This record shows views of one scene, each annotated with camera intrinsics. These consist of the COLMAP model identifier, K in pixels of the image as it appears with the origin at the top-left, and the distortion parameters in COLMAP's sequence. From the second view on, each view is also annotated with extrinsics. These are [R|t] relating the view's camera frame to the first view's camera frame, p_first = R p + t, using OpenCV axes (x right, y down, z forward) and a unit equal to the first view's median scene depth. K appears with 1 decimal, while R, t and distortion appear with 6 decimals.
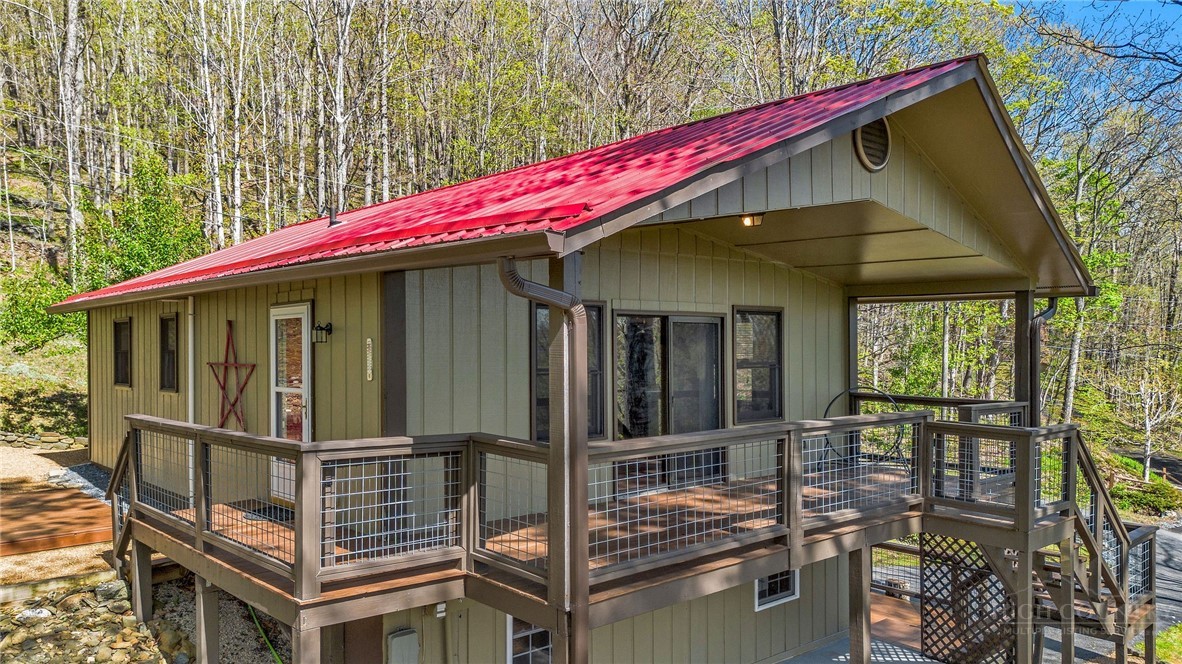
lens RADIAL K [[885.8, 0, 586.2], [0, 885.8, 332.2], [0, 0, 1]] dist [0.003615, -0.002834]
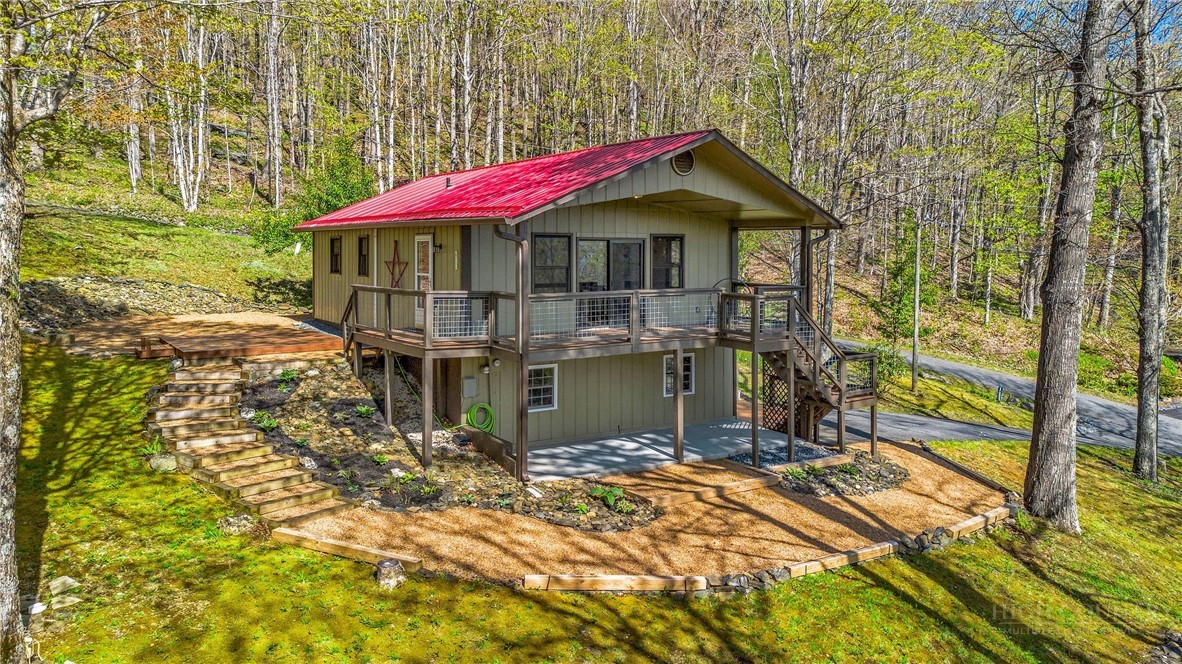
lens RADIAL K [[790.8, 0, 592.4], [0, 790.8, 241.0], [0, 0, 1]] dist [0.029105, -0.036149]
pose [[0.992587, 0.005565, -0.121412, 0.304300], [-0.004945, 0.999973, 0.005405, -0.027794], [0.121439, -0.004765, 0.992587, -0.856880]]
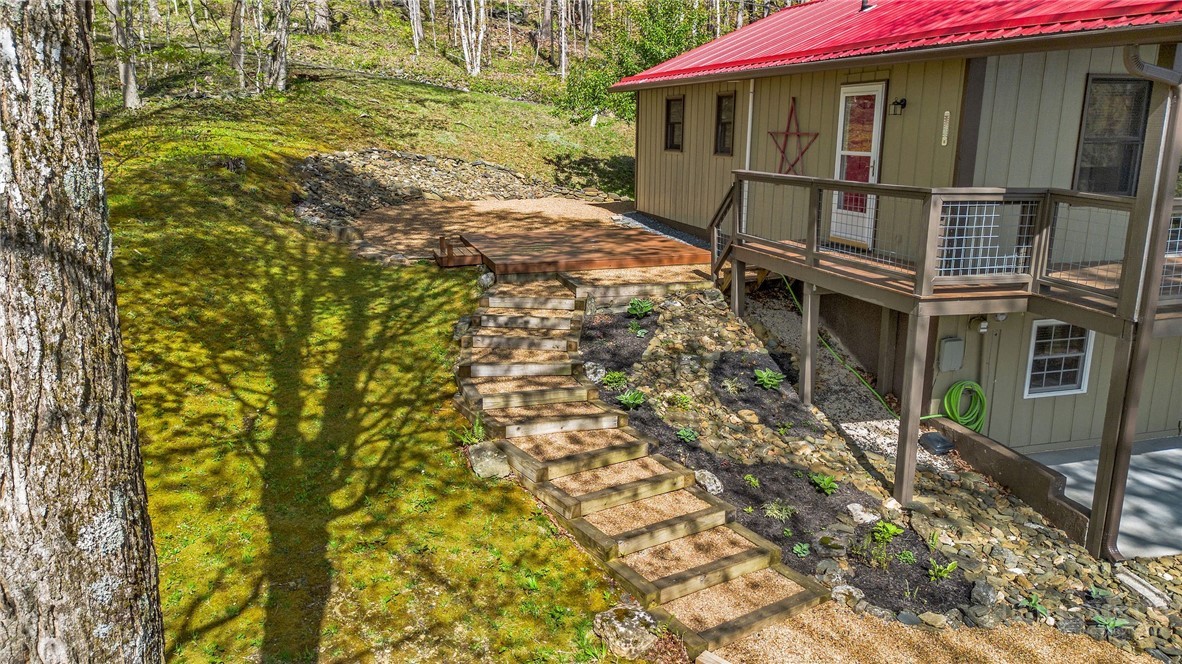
lens RADIAL K [[862.1, 0, 558.1], [0, 862.1, 331.3], [0, 0, 1]] dist [0.026052, -0.011333]
pose [[0.882998, 0.111829, -0.455861, -0.116767], [0.007501, 0.967718, 0.251924, -0.004208], [0.469317, -0.225868, 0.853654, -0.324077]]
